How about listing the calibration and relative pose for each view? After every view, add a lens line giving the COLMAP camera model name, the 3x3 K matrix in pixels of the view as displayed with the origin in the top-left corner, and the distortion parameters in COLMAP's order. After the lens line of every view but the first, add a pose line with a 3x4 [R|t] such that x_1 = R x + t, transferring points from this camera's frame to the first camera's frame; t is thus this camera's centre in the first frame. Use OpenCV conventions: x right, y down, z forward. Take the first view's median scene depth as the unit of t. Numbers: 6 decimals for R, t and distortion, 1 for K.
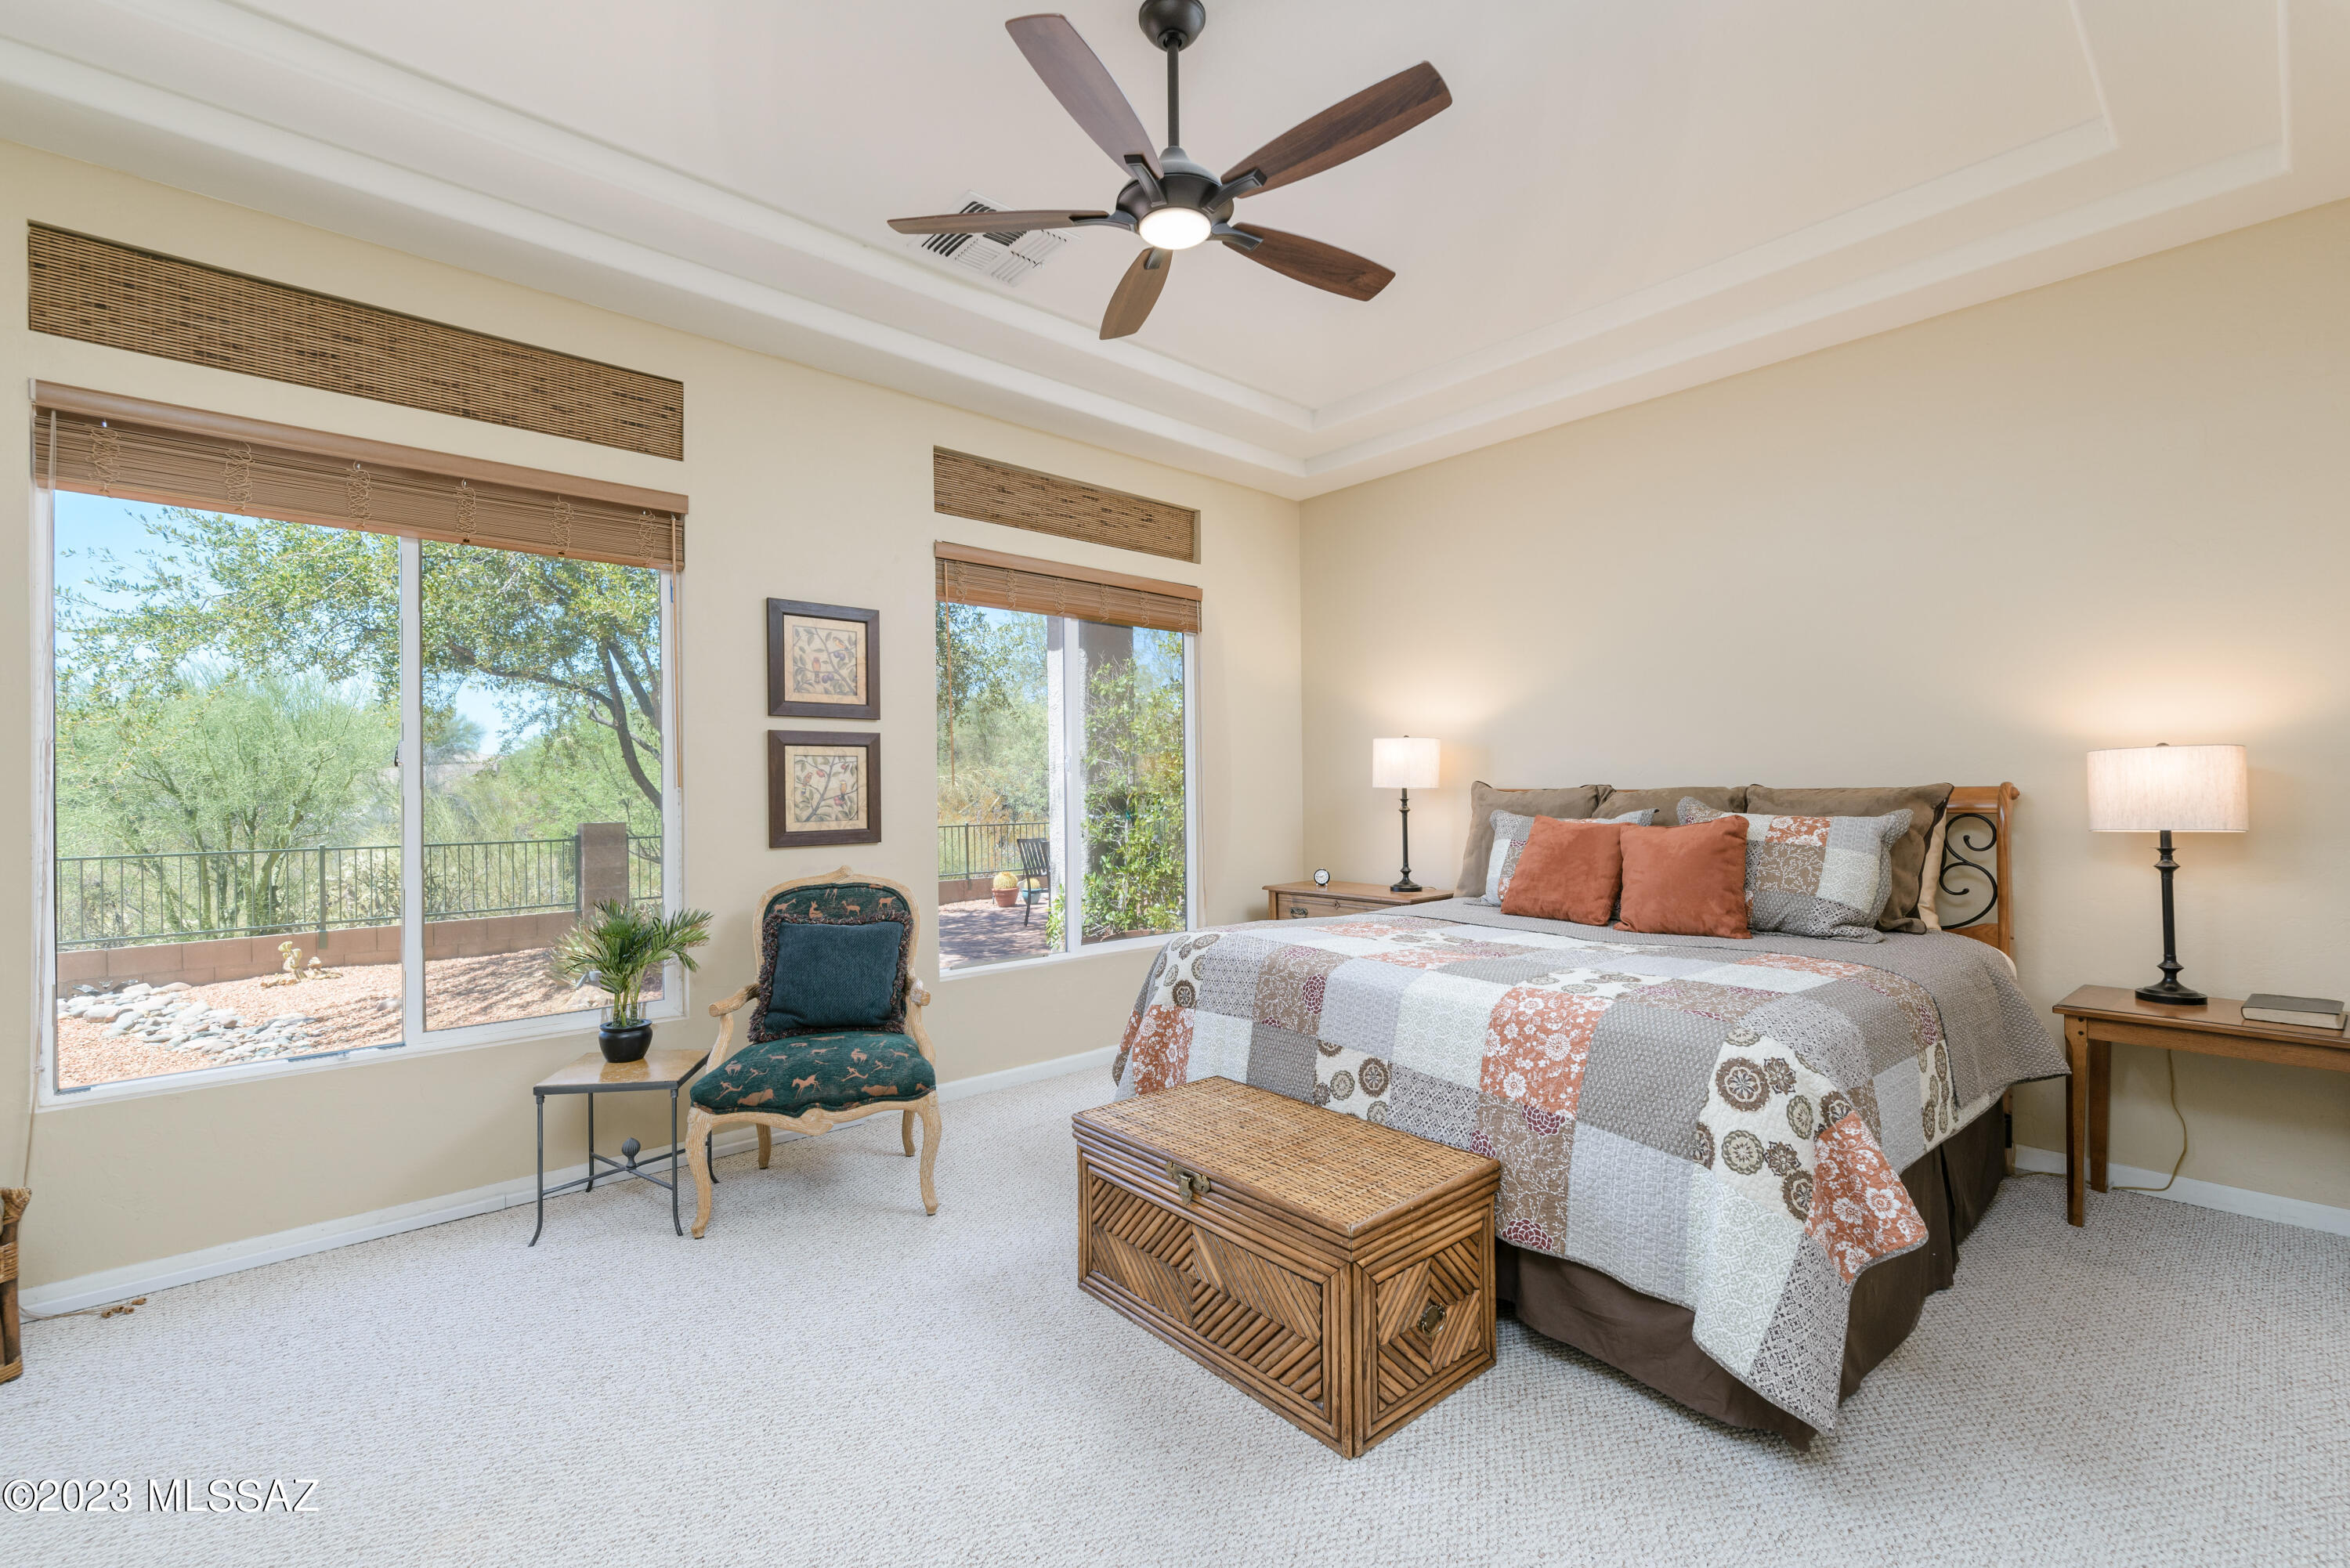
lens RADIAL K [[1012.0, 0, 1174.5], [0, 1012.0, 783.1], [0, 0, 1]] dist [0.001620, -0.000001]
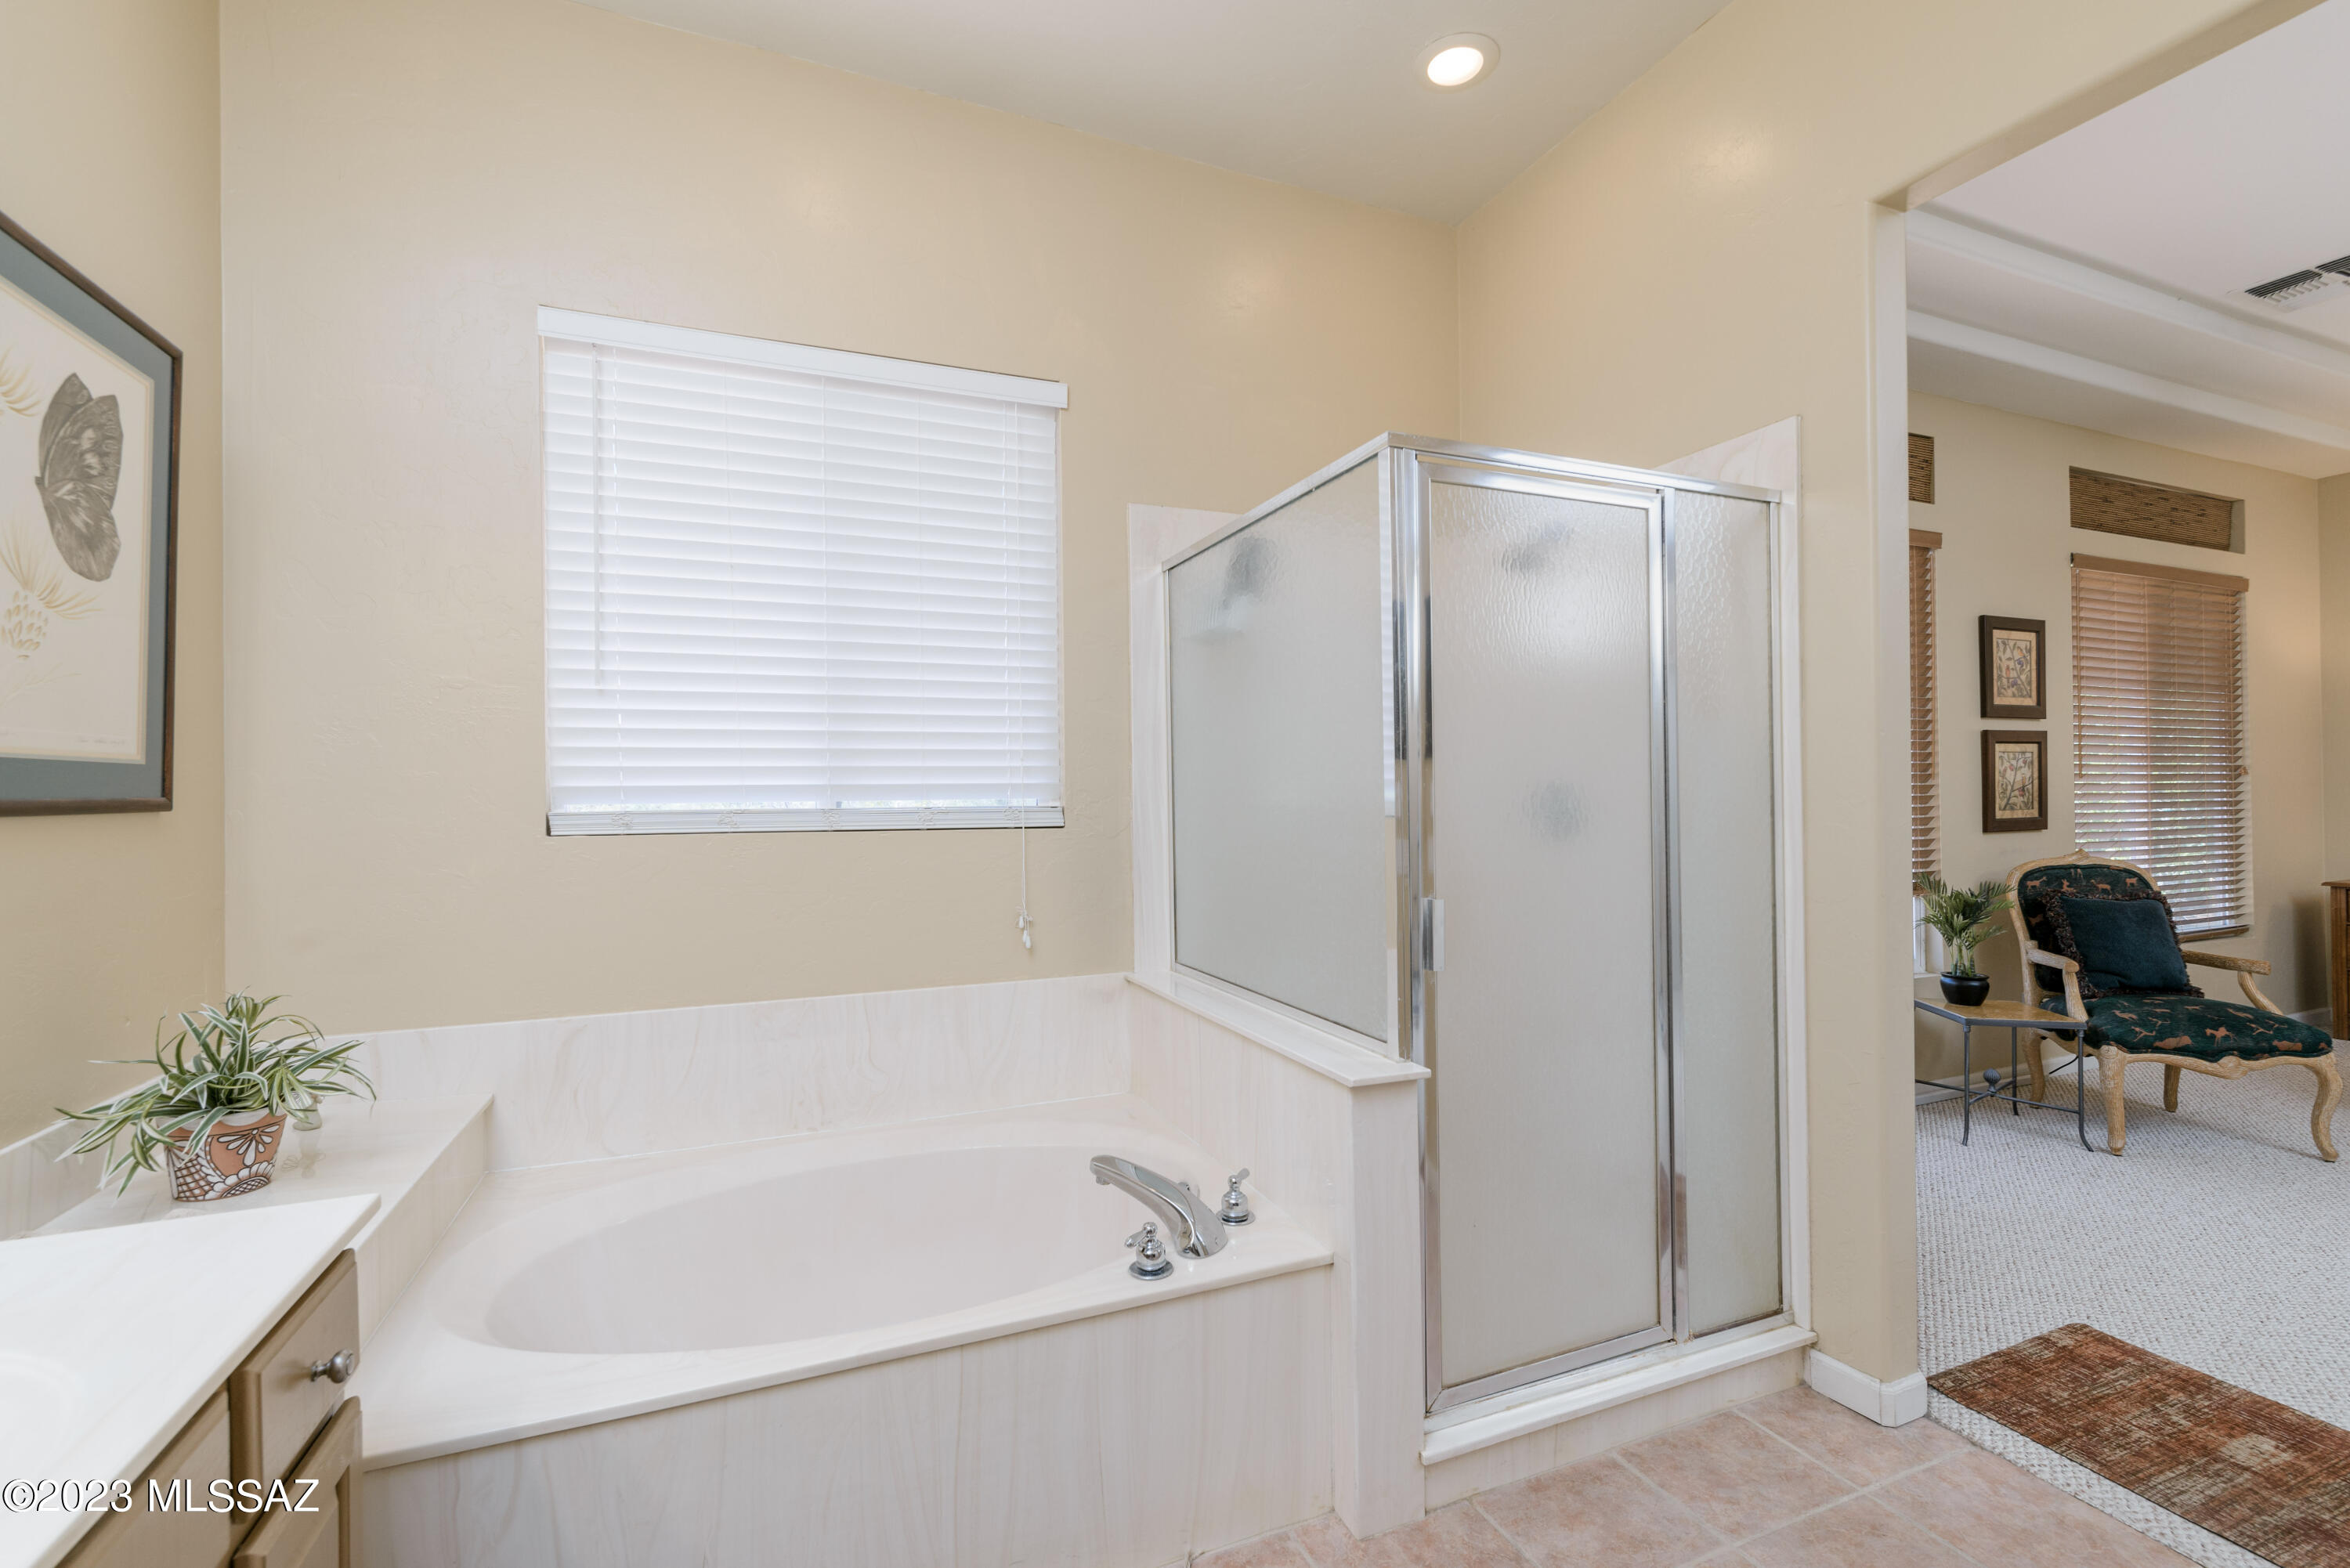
lens RADIAL K [[1012.0, 0, 1174.7], [0, 1012.0, 786.9], [0, 0, 1]] dist [0.001620, -0.000001]
pose [[0.948810, 0.001452, -0.315843, -0.904604], [0.002135, 0.999937, 0.011010, -0.002279], [0.315840, -0.011121, 0.948747, -0.384460]]
